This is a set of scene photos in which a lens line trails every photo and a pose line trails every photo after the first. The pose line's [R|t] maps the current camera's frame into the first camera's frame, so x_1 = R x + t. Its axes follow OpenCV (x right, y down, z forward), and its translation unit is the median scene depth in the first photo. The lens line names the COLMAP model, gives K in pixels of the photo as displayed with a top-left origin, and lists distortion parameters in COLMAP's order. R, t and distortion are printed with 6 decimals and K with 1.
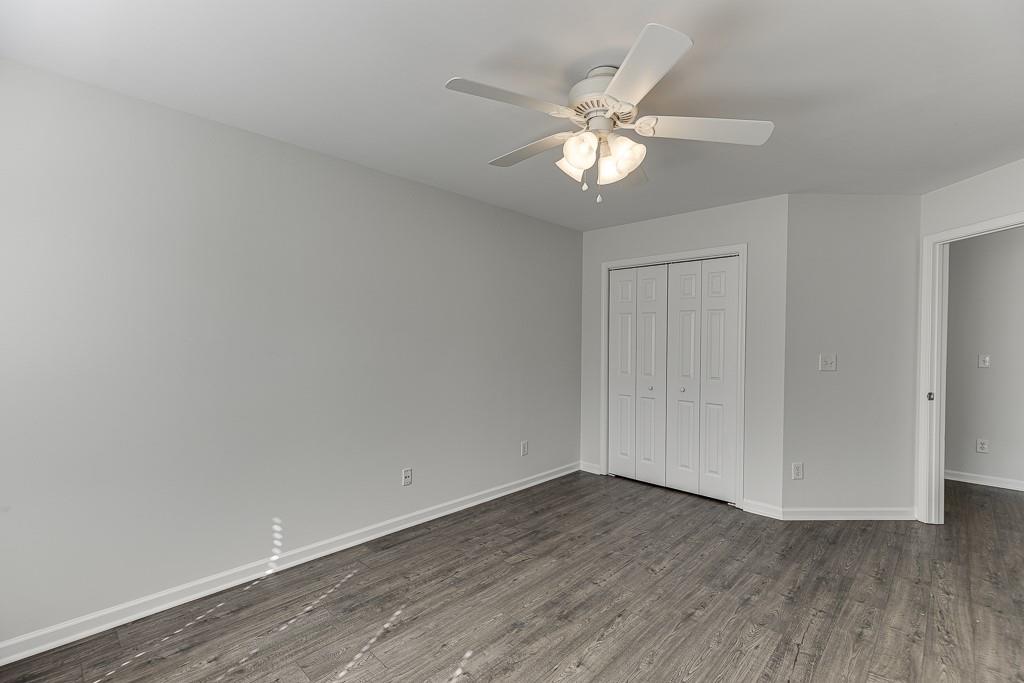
lens RADIAL K [[459.3, 0, 526.5], [0, 459.3, 346.5], [0, 0, 1]] dist [0.009770, 0.000210]
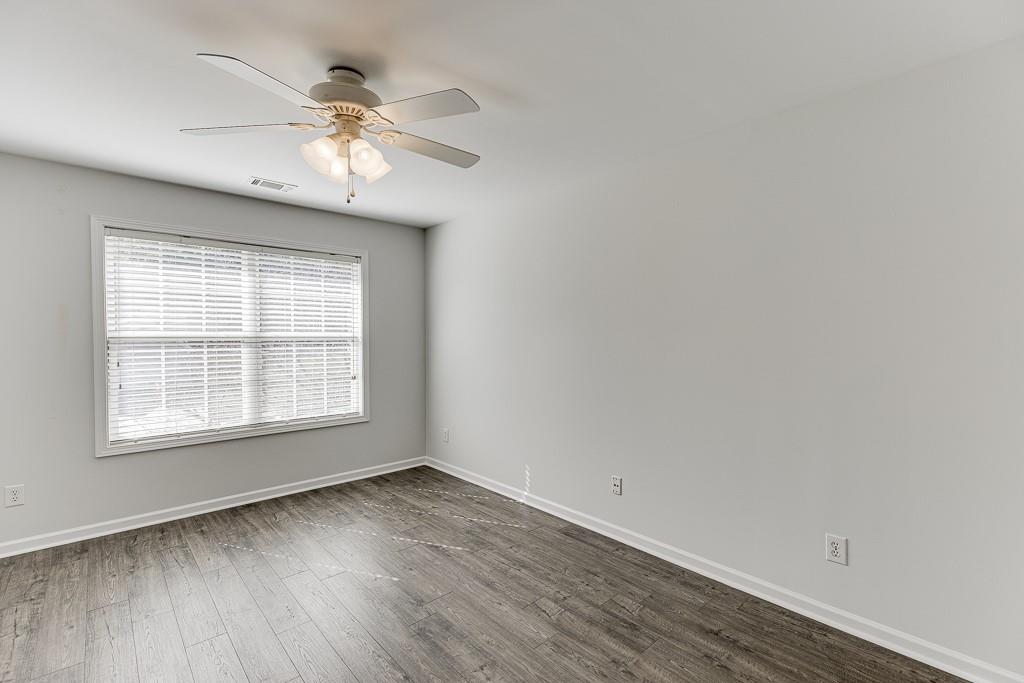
lens RADIAL K [[459.3, 0, 511.9], [0, 459.3, 330.5], [0, 0, 1]] dist [0.009770, 0.000210]
pose [[-0.084497, -0.022192, -0.996177, 0.802978], [-0.018327, 0.999617, -0.020714, -0.007633], [0.996255, 0.016506, -0.084871, 0.993667]]
